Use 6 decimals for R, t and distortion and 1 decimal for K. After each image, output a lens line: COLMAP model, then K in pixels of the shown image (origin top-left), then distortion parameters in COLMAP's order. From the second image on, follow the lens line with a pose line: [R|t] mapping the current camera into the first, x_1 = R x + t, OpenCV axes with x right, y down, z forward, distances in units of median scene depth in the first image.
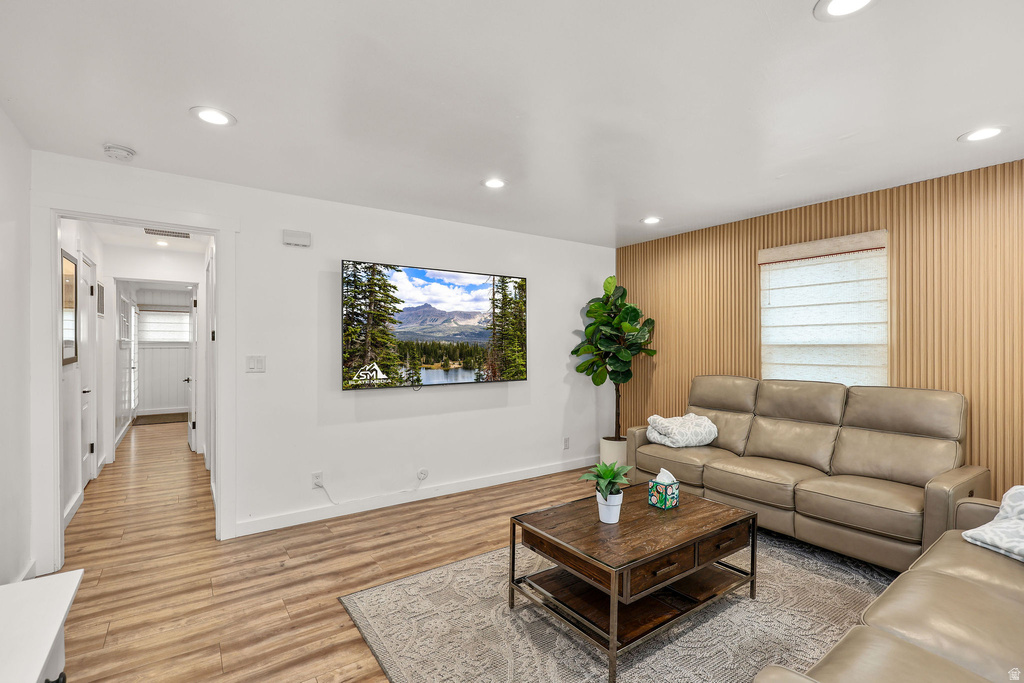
lens RADIAL K [[471.7, 0, 509.9], [0, 471.7, 344.3], [0, 0, 1]] dist [0.002484, 0.000627]
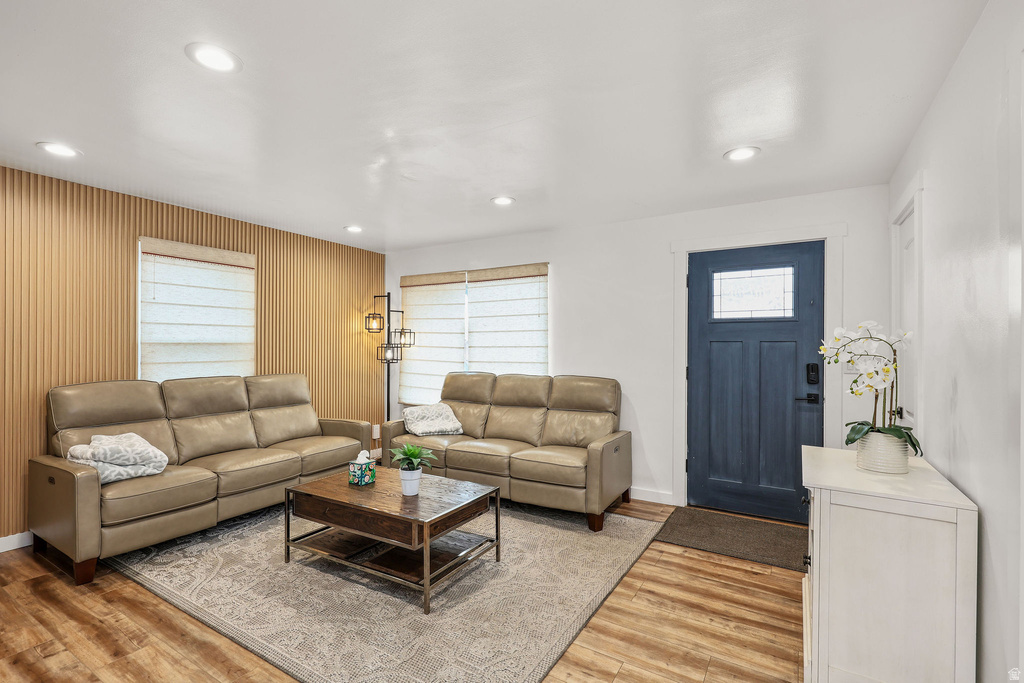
lens RADIAL K [[471.7, 0, 503.8], [0, 471.7, 344.2], [0, 0, 1]] dist [0.002484, 0.000627]
pose [[-0.394940, -0.001683, 0.918706, -0.655431], [-0.005454, 0.999985, -0.000513, 0.000384], [-0.918691, -0.005213, -0.394943, 0.853116]]
